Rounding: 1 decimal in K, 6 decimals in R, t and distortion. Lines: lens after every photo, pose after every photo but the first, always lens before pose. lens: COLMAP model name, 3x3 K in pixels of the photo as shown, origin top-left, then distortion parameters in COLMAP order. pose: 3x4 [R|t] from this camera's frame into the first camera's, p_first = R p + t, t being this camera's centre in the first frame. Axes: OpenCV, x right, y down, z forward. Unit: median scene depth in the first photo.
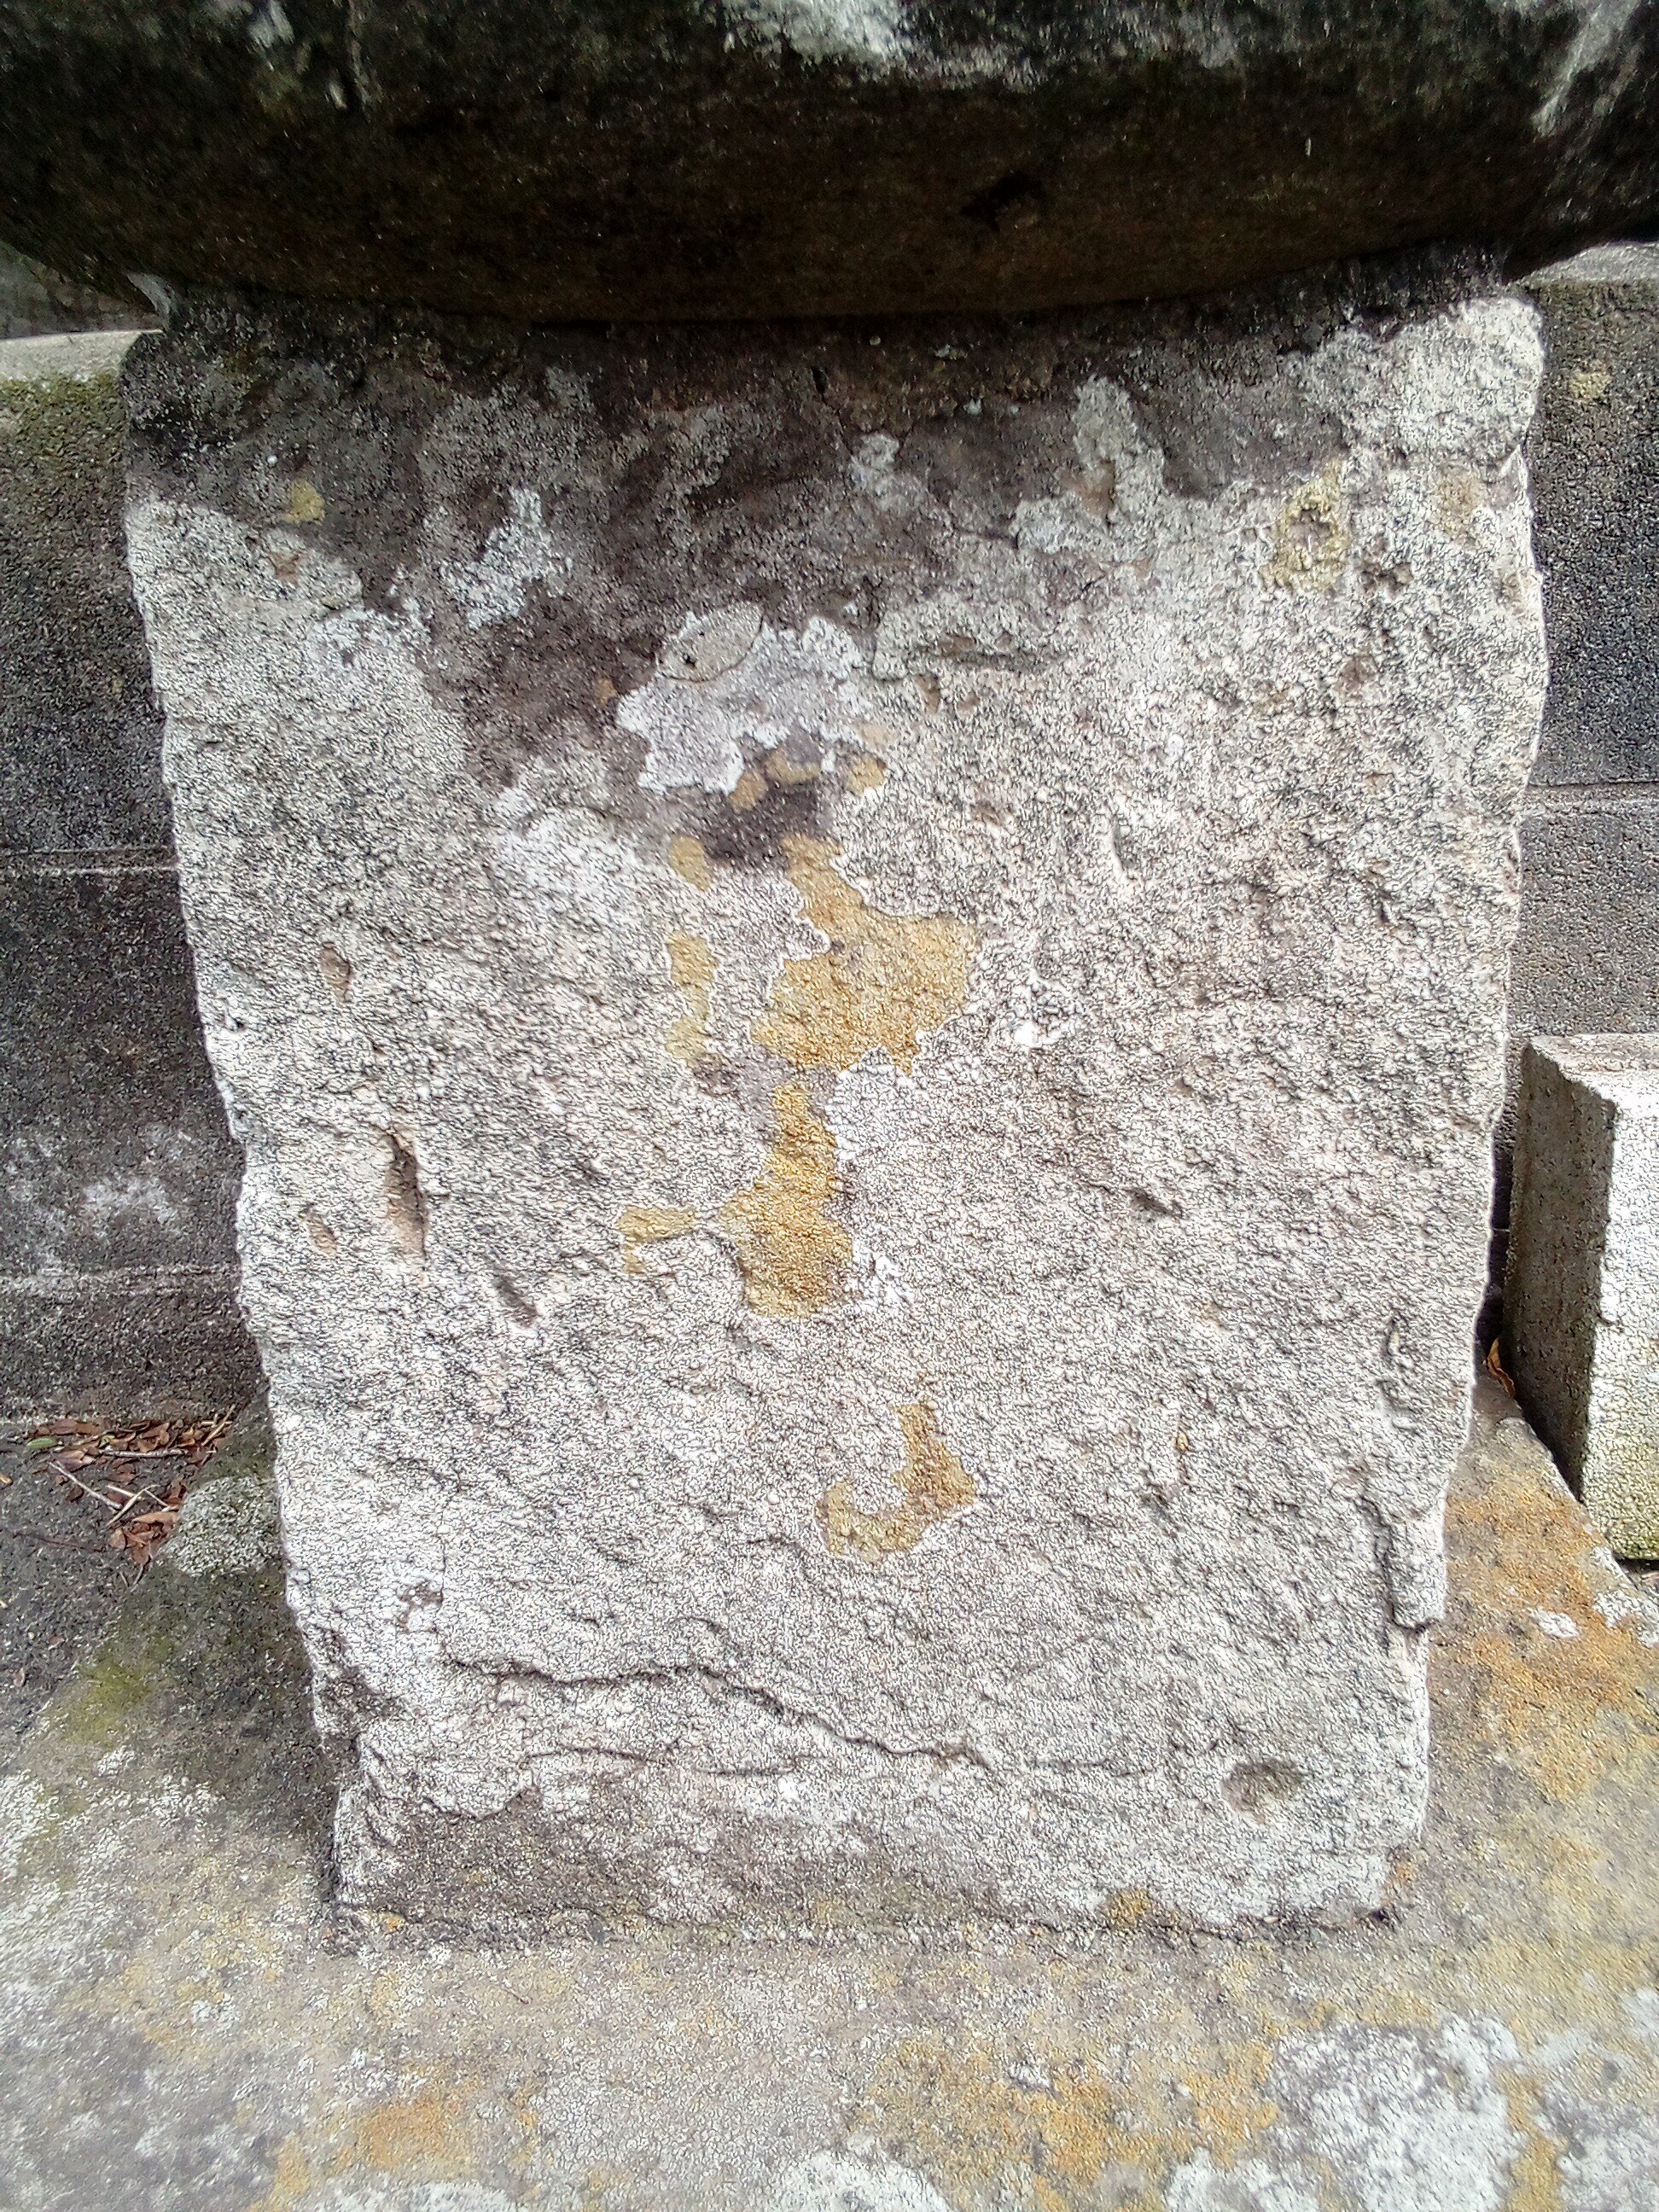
lens RADIAL K [[1949.0, 0, 829.5], [0, 1949.0, 1106.0], [0, 0, 1]] dist [0.106469, -0.212266]
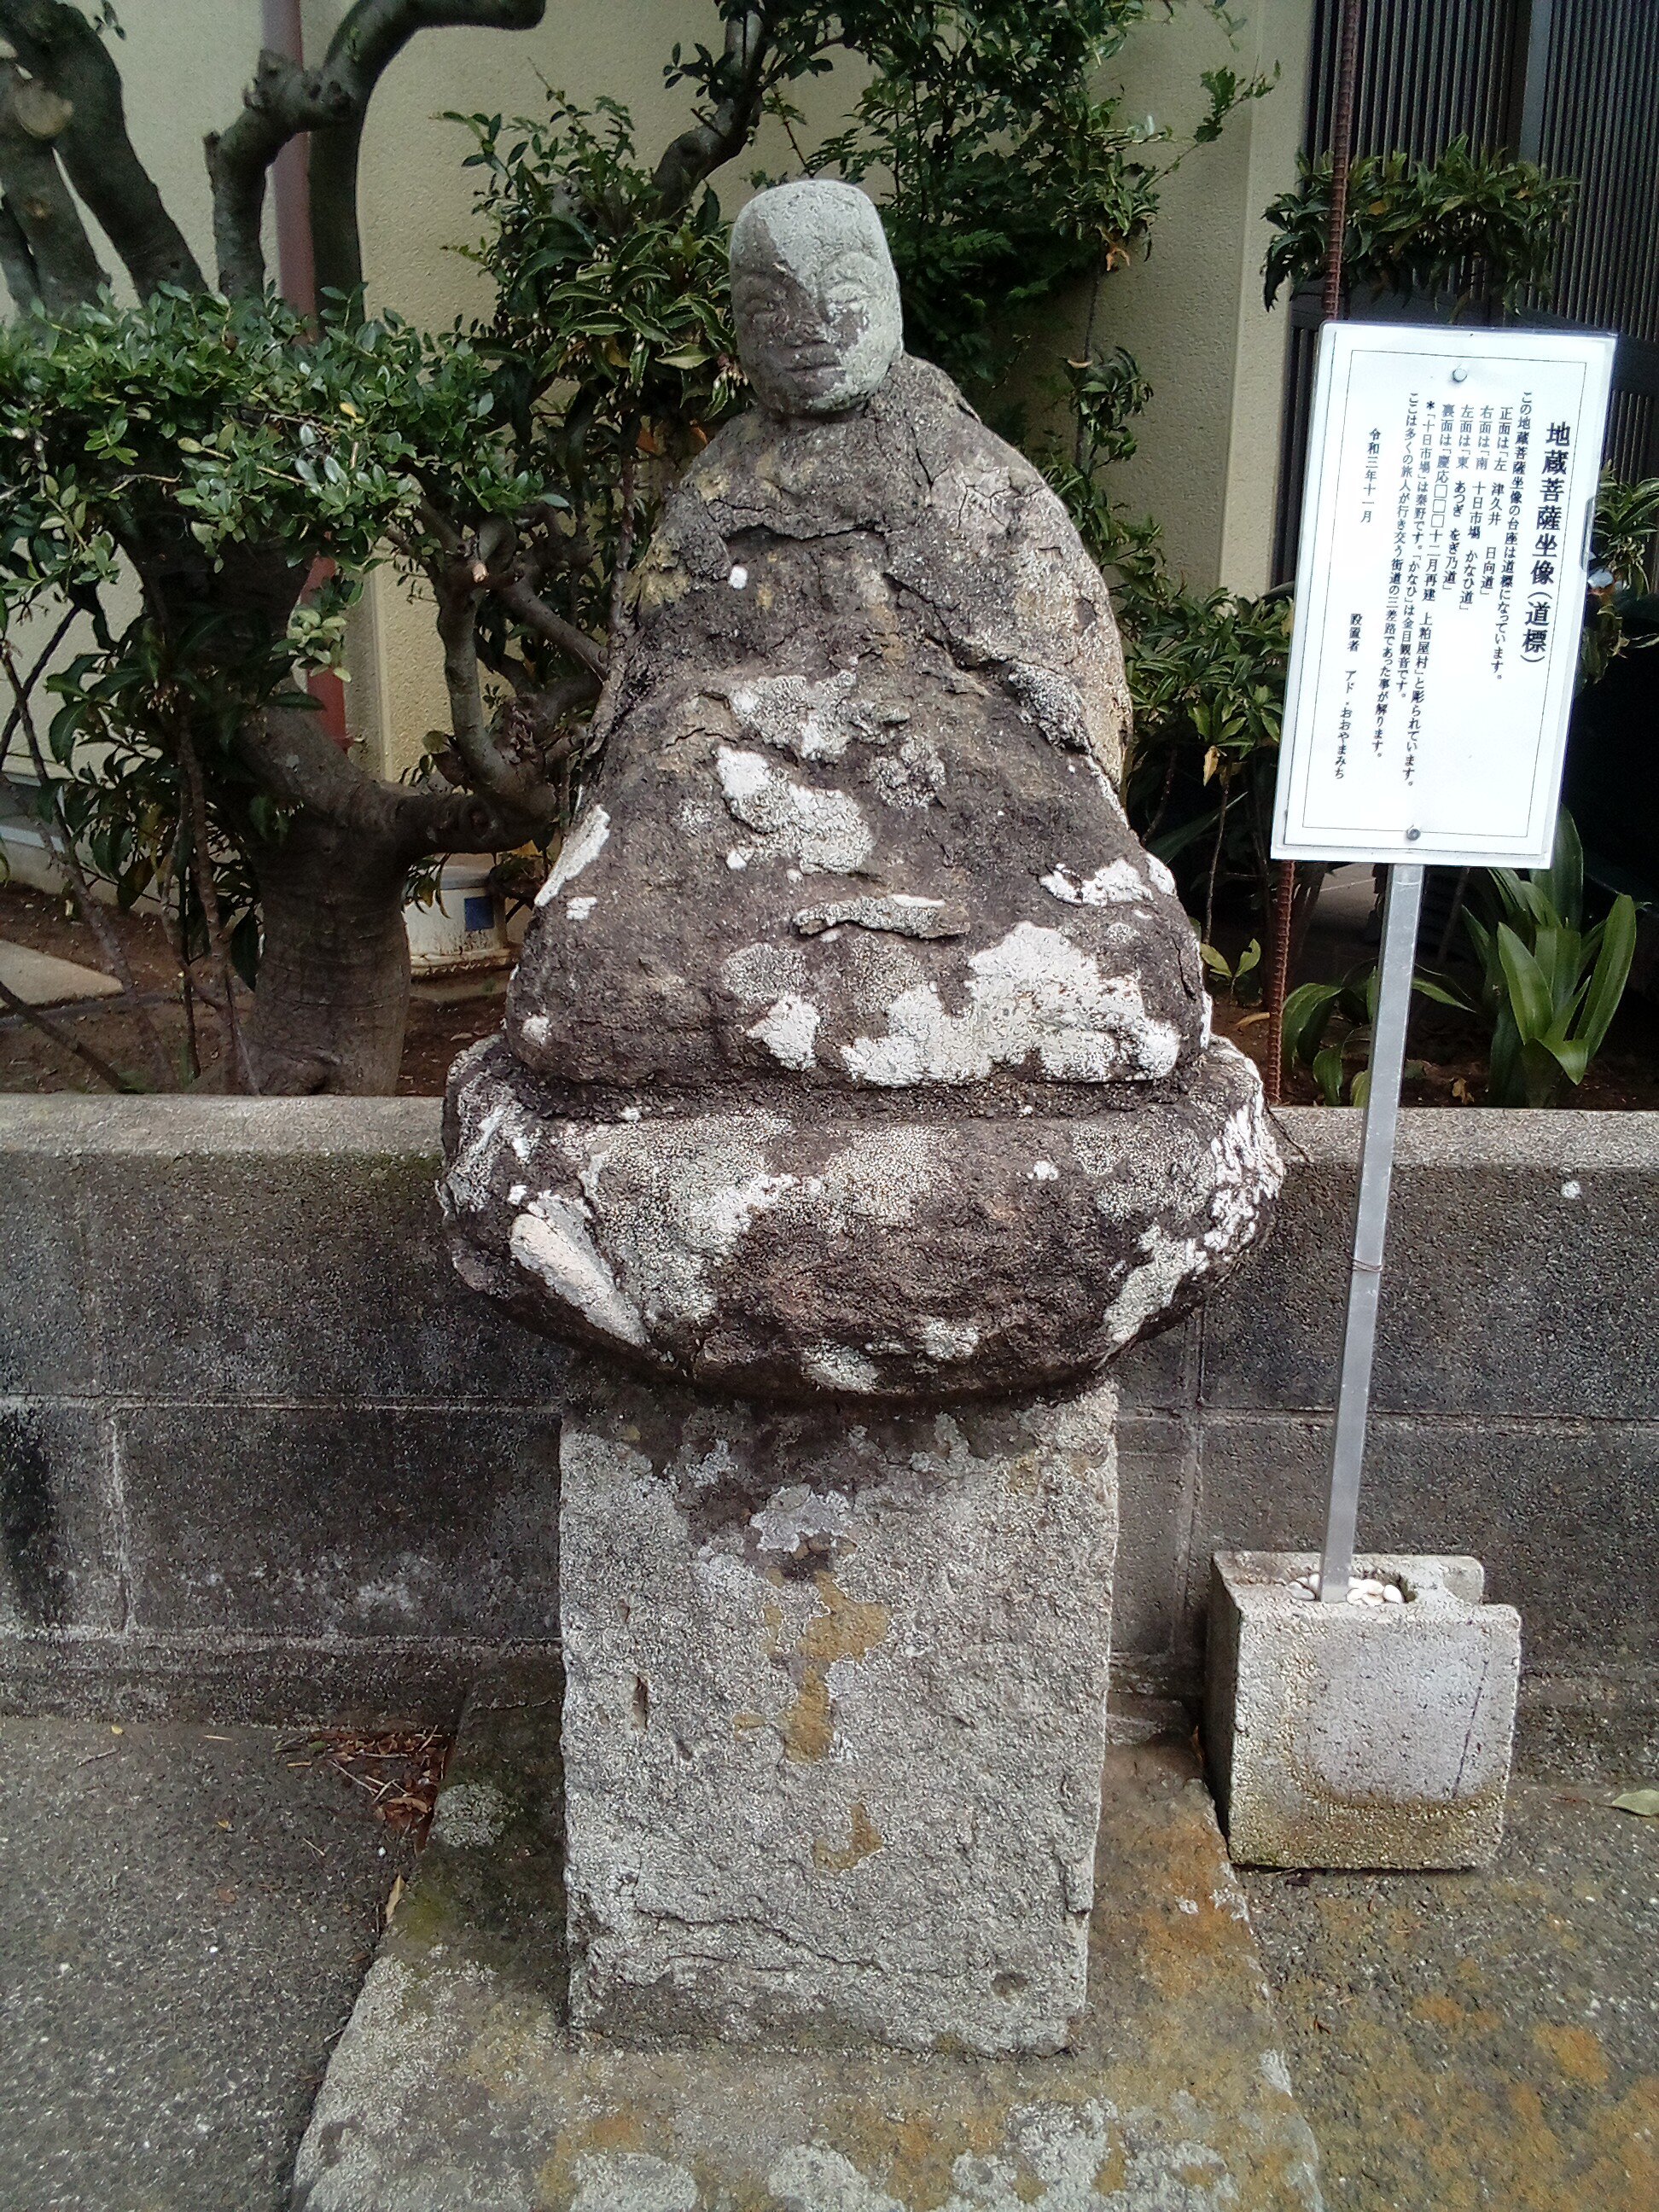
lens RADIAL K [[1949.0, 0, 829.5], [0, 1949.0, 1106.0], [0, 0, 1]] dist [0.106469, -0.212266]
pose [[0.998635, 0.048074, 0.020419, -0.072935], [-0.045928, 0.994417, -0.095002, -0.428808], [-0.024872, 0.093934, 0.995268, -1.333777]]
